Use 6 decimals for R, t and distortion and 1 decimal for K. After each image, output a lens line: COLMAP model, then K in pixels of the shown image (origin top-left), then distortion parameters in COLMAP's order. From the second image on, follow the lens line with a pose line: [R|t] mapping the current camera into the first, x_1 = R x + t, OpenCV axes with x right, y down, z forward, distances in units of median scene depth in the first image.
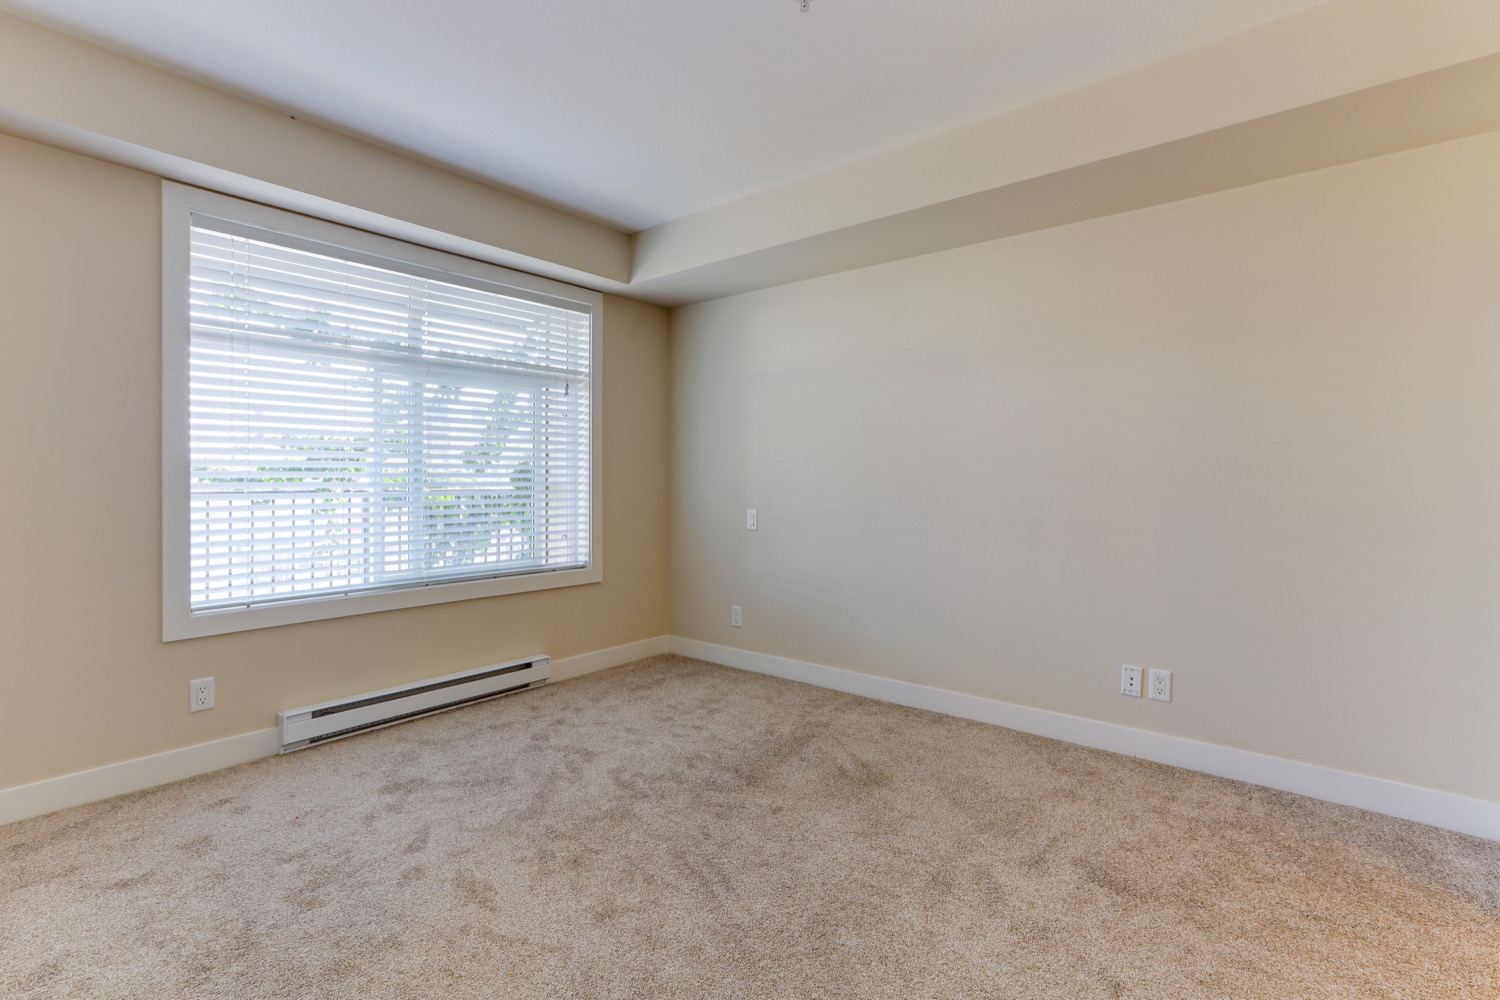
lens RADIAL K [[691.5, 0, 747.2], [0, 691.5, 487.7], [0, 0, 1]] dist [-0.036203, 0.017153]
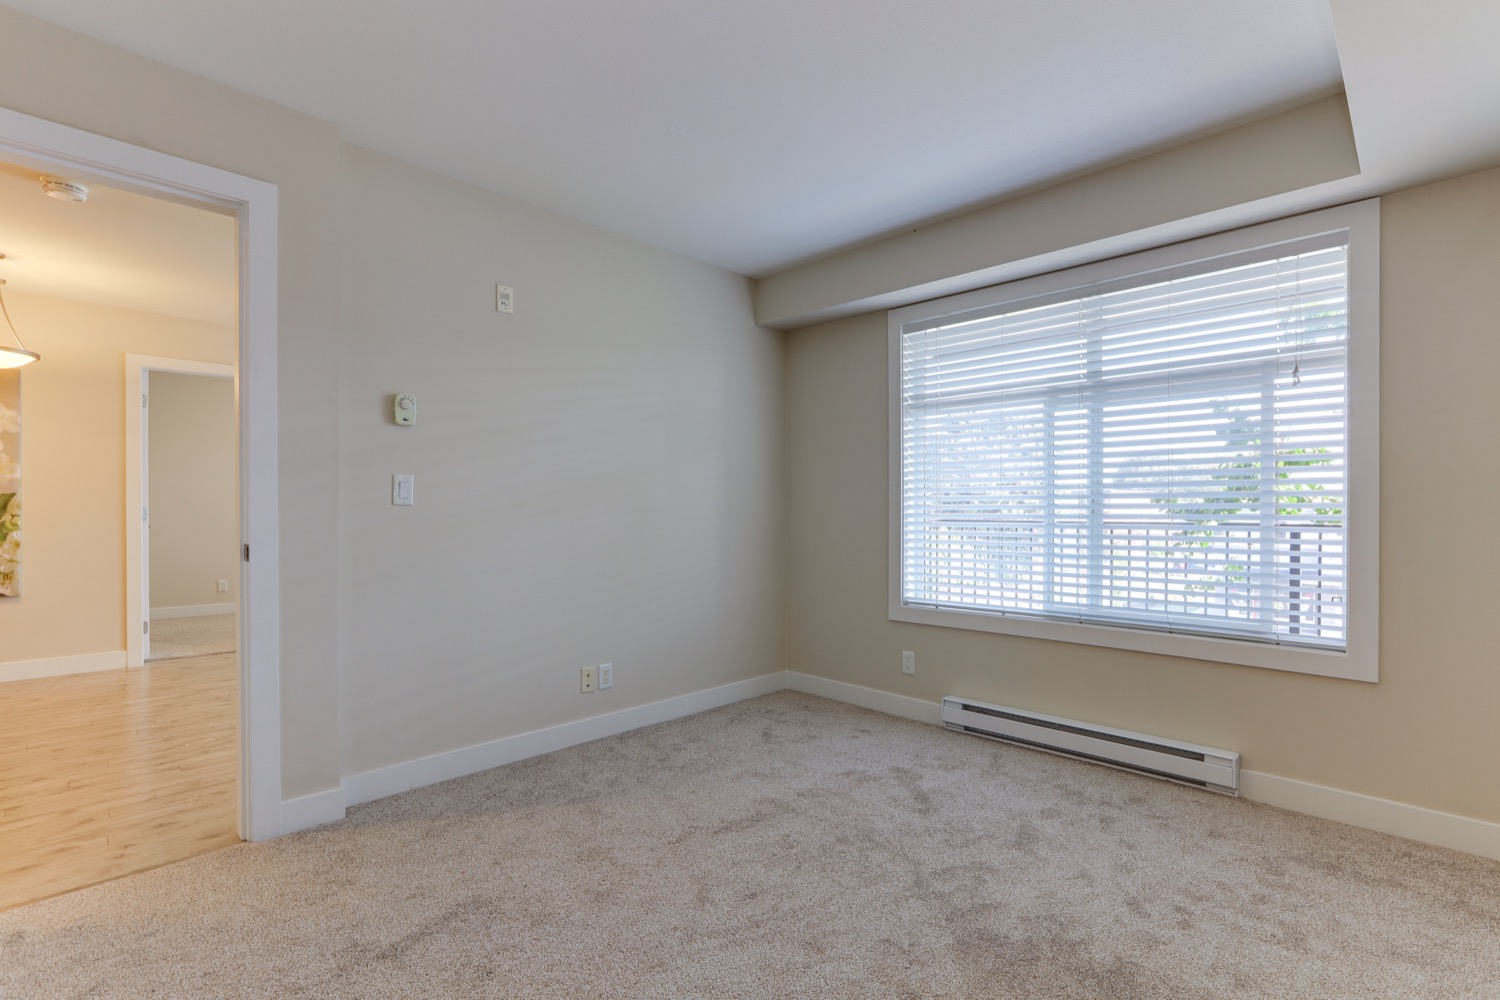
lens RADIAL K [[690.3, 0, 757.3], [0, 690.3, 520.2], [0, 0, 1]] dist [-0.037429, 0.022024]
pose [[-0.084225, 0.012727, -0.996365, 0.529046], [-0.012192, 0.999830, 0.013802, -0.006798], [0.996372, 0.013310, -0.084055, 0.655439]]
